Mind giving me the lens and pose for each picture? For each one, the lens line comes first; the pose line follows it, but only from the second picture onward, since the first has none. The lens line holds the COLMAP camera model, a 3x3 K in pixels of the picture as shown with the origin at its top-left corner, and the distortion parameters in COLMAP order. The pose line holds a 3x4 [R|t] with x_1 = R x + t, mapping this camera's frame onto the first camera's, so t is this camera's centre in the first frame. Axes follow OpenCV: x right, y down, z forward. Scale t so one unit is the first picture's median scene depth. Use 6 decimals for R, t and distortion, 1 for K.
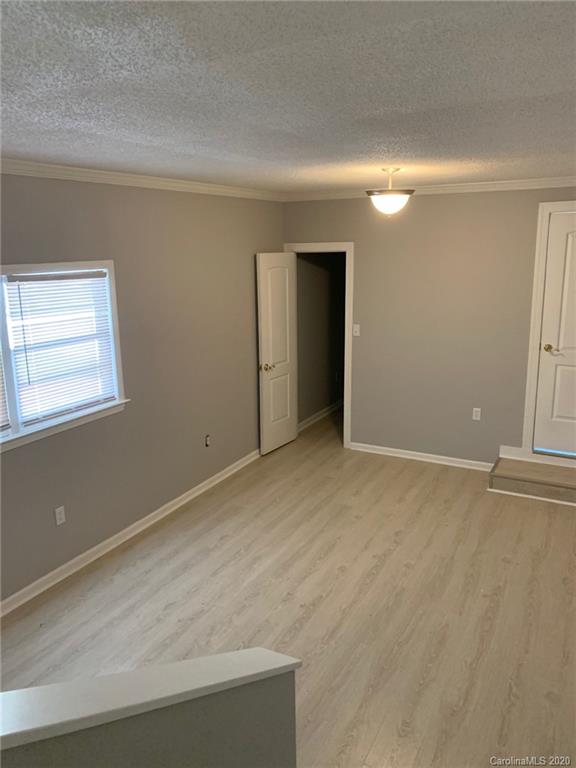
lens RADIAL K [[586.0, 0, 288.0], [0, 586.0, 384.0], [0, 0, 1]] dist [0.007901, -0.003503]
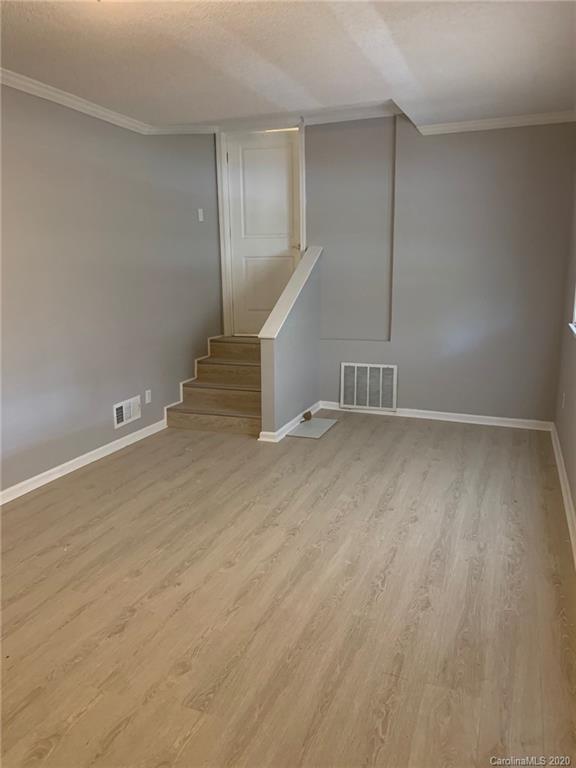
lens RADIAL K [[586.0, 0, 288.0], [0, 586.0, 384.0], [0, 0, 1]] dist [0.007901, -0.003503]
pose [[-0.992180, 0.046138, -0.115975, 0.094848], [-0.006897, 0.907486, 0.420026, -0.204739], [0.124624, 0.417542, -0.900071, 1.593690]]
